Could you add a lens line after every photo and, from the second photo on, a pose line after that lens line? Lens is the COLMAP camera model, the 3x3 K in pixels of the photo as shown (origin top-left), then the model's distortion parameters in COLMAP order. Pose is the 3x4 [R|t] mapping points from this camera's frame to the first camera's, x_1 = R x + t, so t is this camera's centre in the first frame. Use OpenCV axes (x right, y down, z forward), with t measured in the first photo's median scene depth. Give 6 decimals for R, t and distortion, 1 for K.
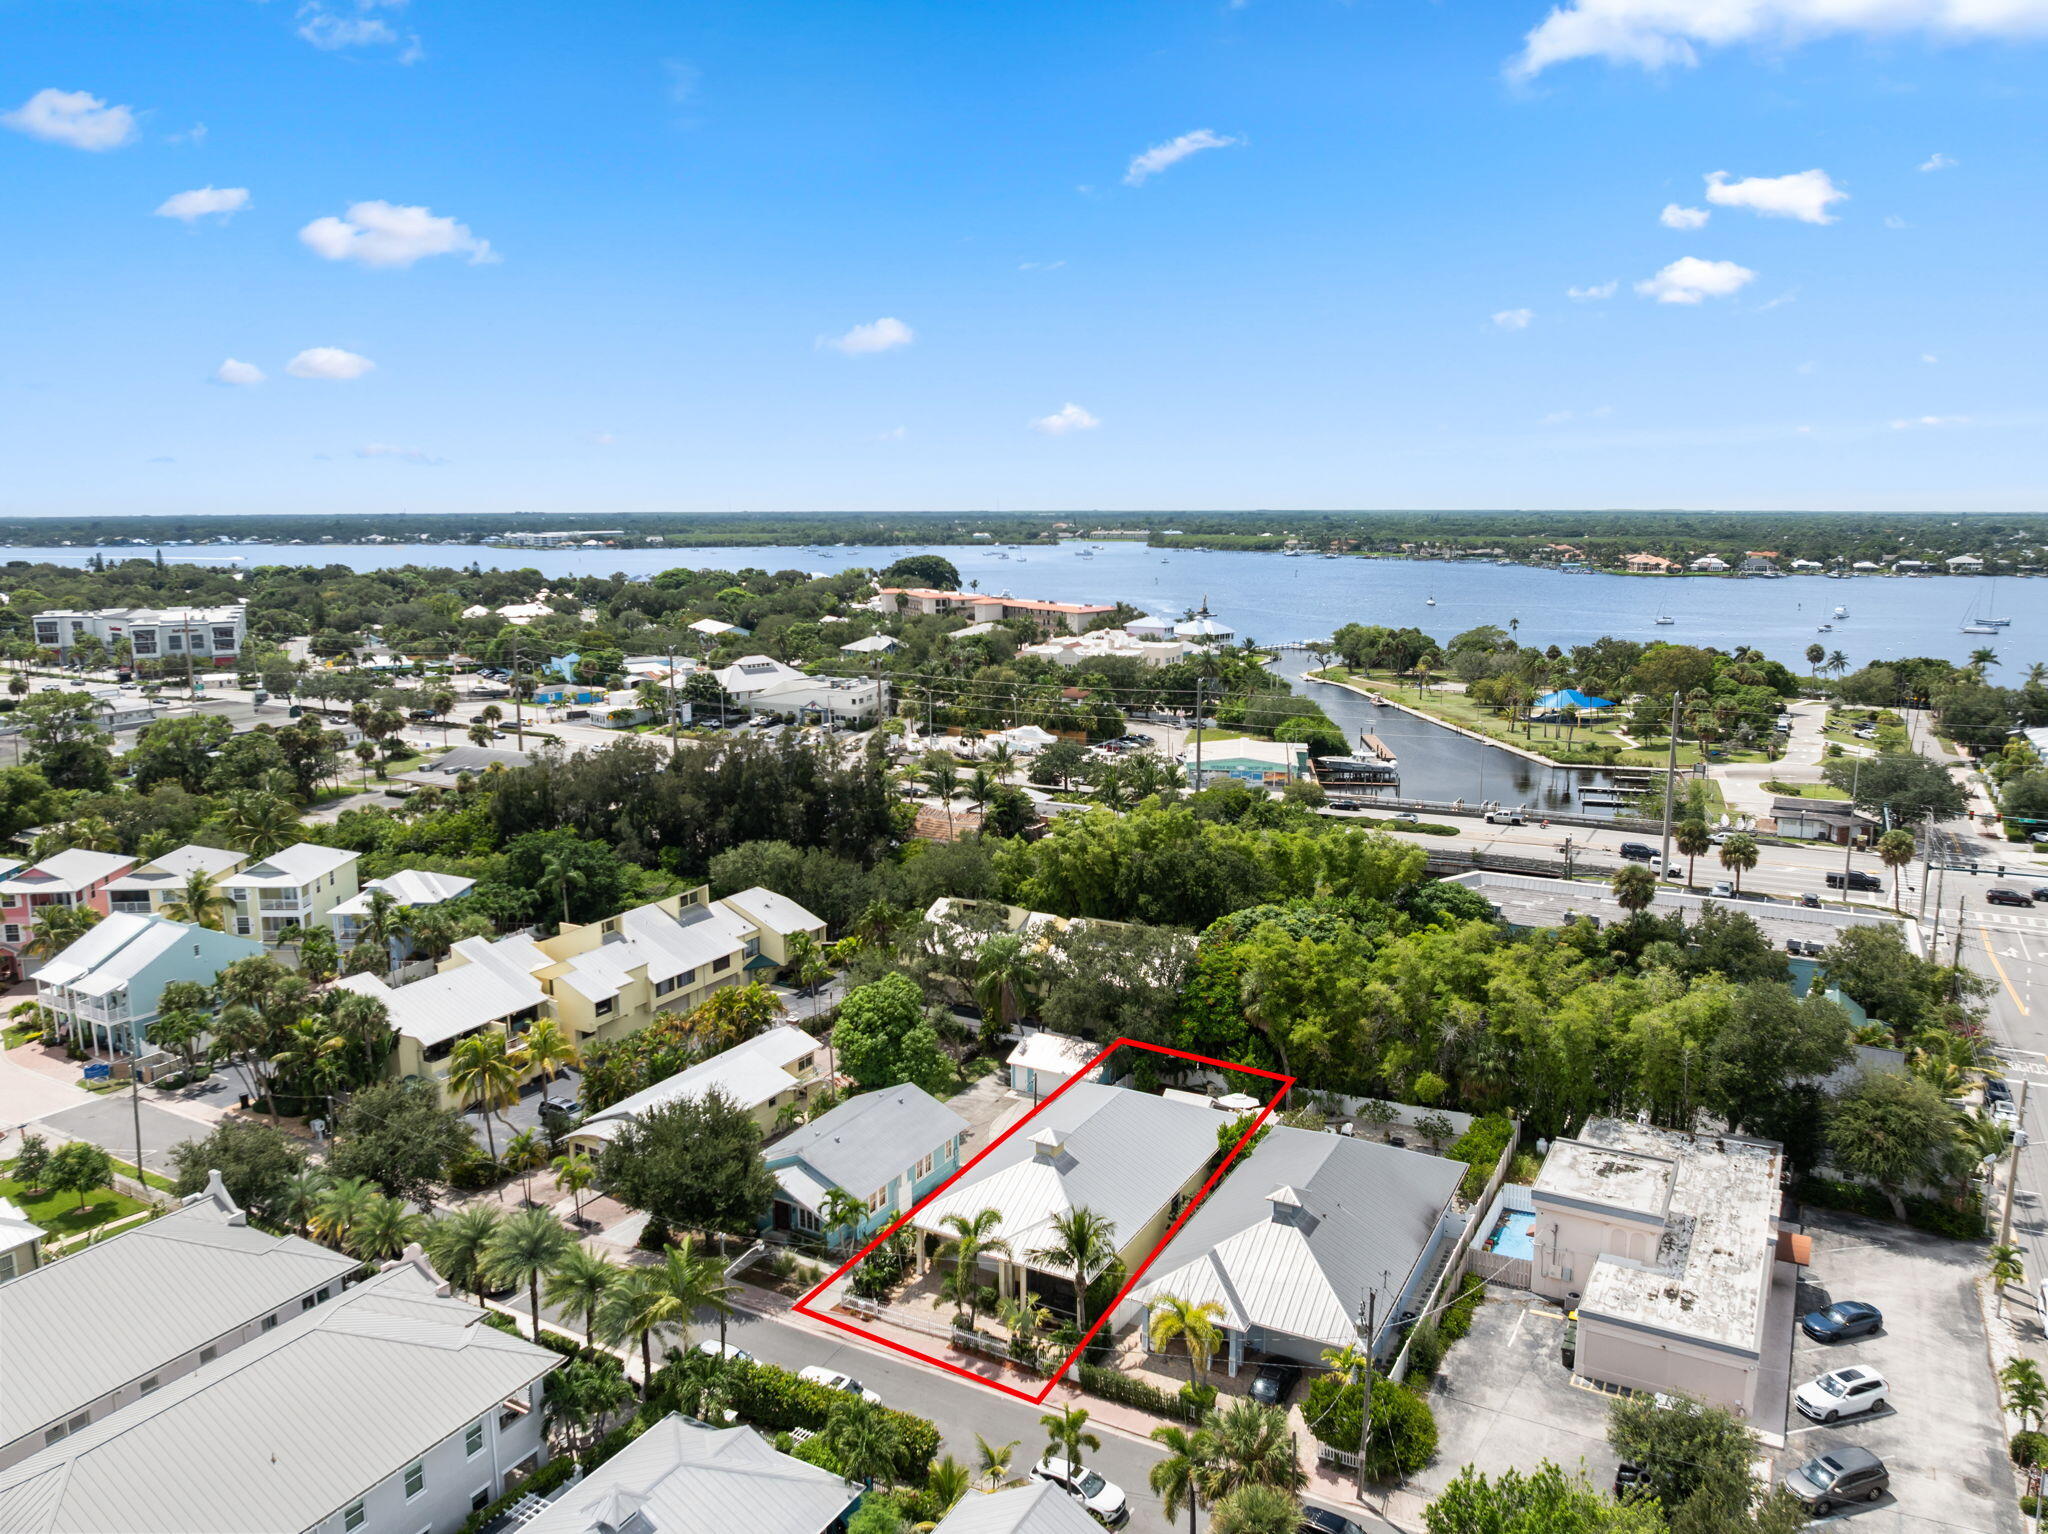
lens RADIAL K [[1446.7, 0, 1024.0], [0, 1446.7, 767.0], [0, 0, 1]] dist [-0.028038, -0.003145]
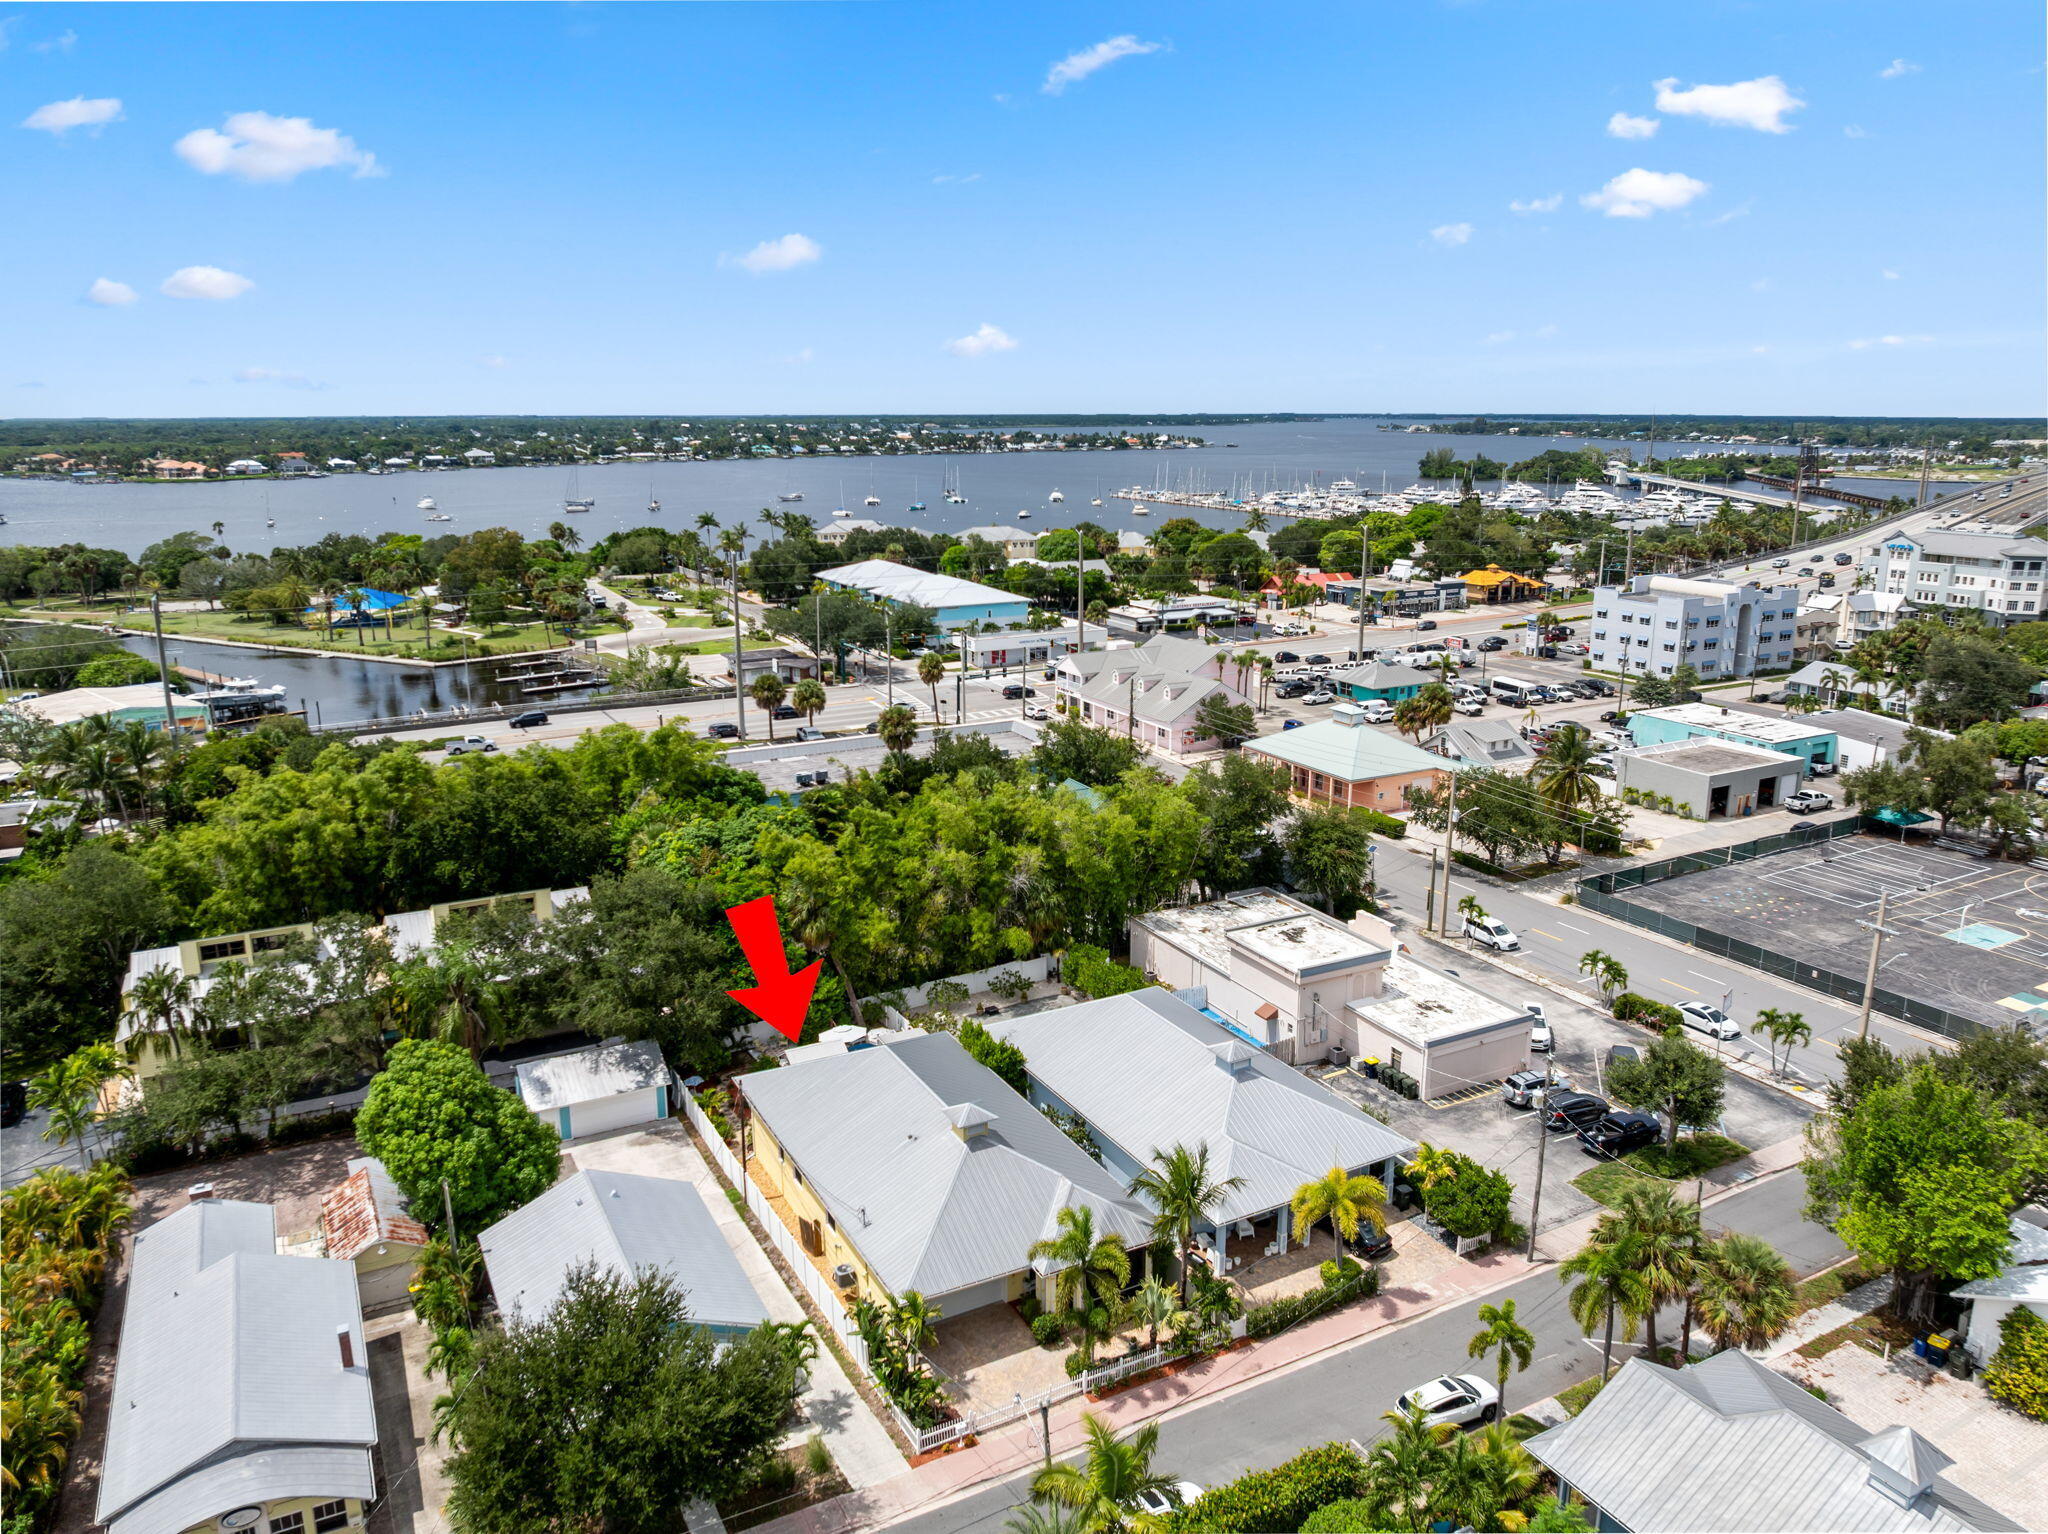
lens RADIAL K [[1446.7, 0, 1024.0], [0, 1446.7, 767.0], [0, 0, 1]] dist [-0.028038, -0.003145]
pose [[0.536457, -0.200561, 0.819749, -0.134314], [0.150692, 0.978505, 0.140787, -0.007045], [-0.830365, 0.048003, 0.555149, 0.130359]]
